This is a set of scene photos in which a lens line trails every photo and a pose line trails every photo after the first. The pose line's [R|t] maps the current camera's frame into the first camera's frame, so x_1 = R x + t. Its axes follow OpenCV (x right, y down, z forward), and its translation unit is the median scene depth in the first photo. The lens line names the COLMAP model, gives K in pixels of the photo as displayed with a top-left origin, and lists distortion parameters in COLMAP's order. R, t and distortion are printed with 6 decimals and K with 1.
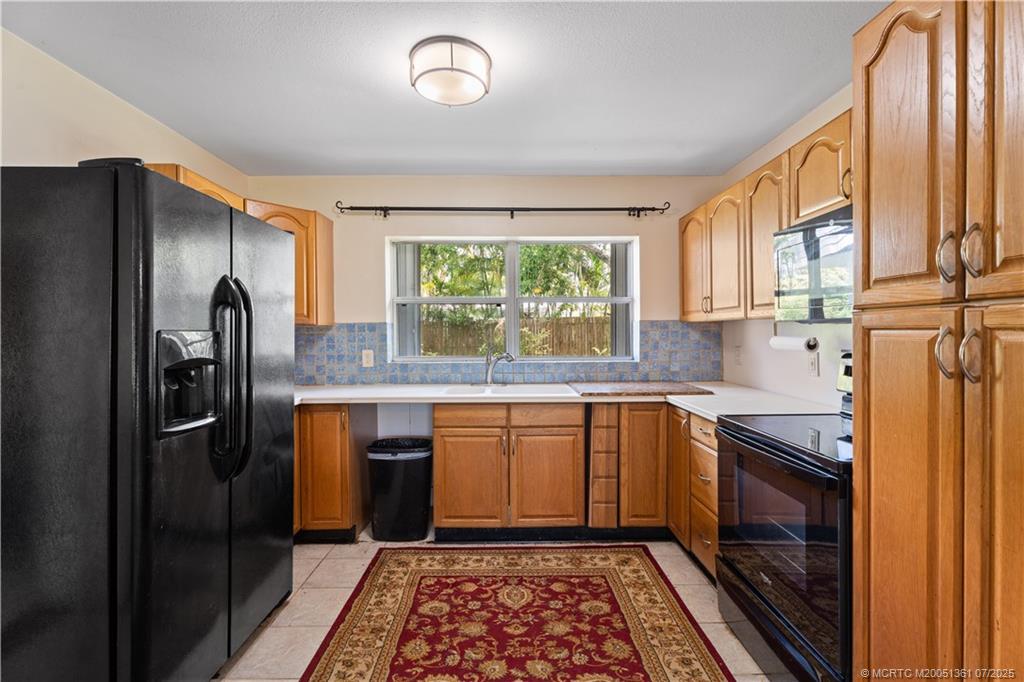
lens RADIAL K [[457.0, 0, 512.7], [0, 457.0, 337.9], [0, 0, 1]] dist [-0.001657, 0.000436]
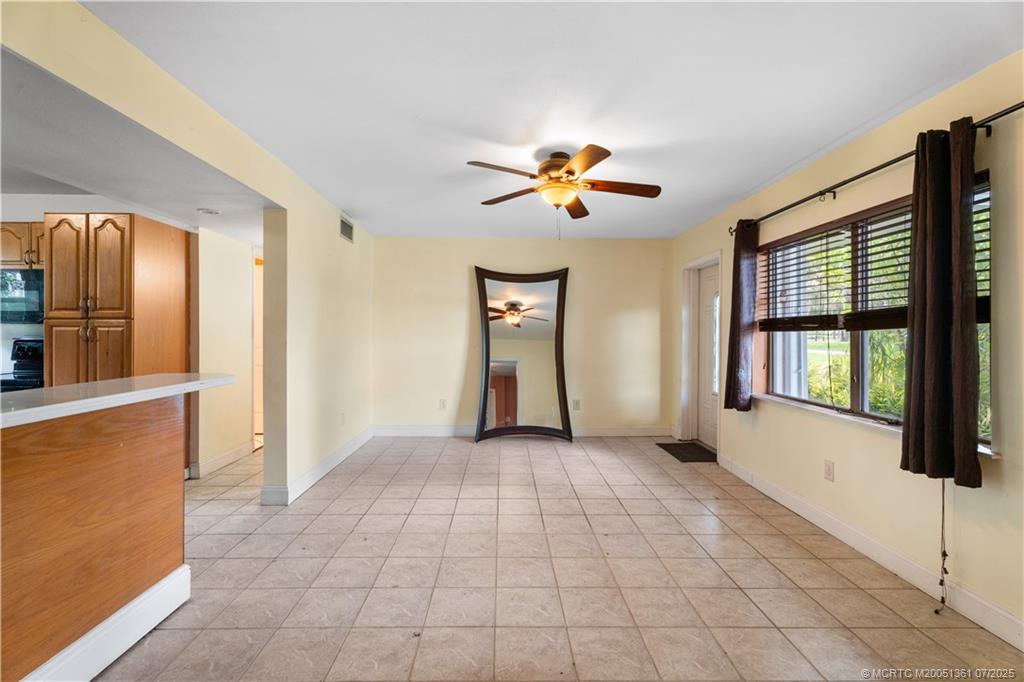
lens RADIAL K [[457.0, 0, 512.7], [0, 457.0, 334.8], [0, 0, 1]] dist [-0.001657, 0.000436]
pose [[-0.010268, 0.008396, 0.999912, -0.839112], [0.010506, 0.999910, -0.008288, 0.035644], [-0.999892, 0.010420, -0.010355, -0.730083]]
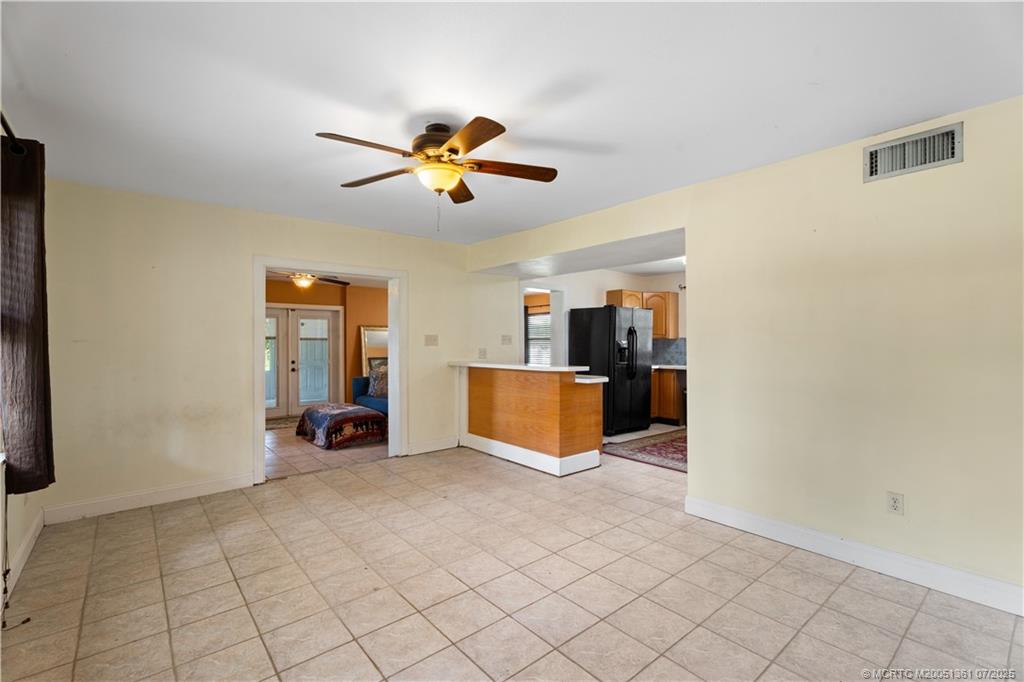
lens RADIAL K [[457.0, 0, 516.6], [0, 457.0, 347.0], [0, 0, 1]] dist [-0.001657, 0.000436]
pose [[0.639387, 0.016983, -0.768697, 1.011508], [-0.018560, 0.999806, 0.006651, 0.017915], [0.768661, 0.010015, 0.639578, -1.296202]]
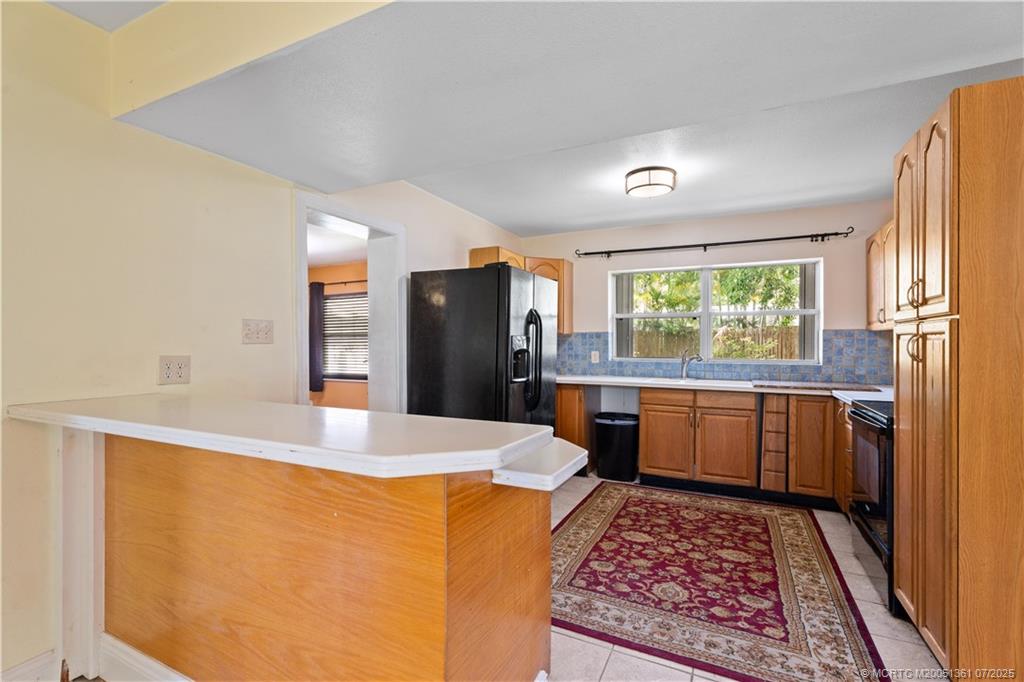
lens RADIAL K [[457.0, 0, 508.1], [0, 457.0, 346.0], [0, 0, 1]] dist [-0.001657, 0.000436]
pose [[0.888564, 0.011788, -0.458602, 0.120579], [-0.013426, 0.999910, -0.000312, 0.017798], [0.458557, 0.006435, 0.888642, -0.492132]]
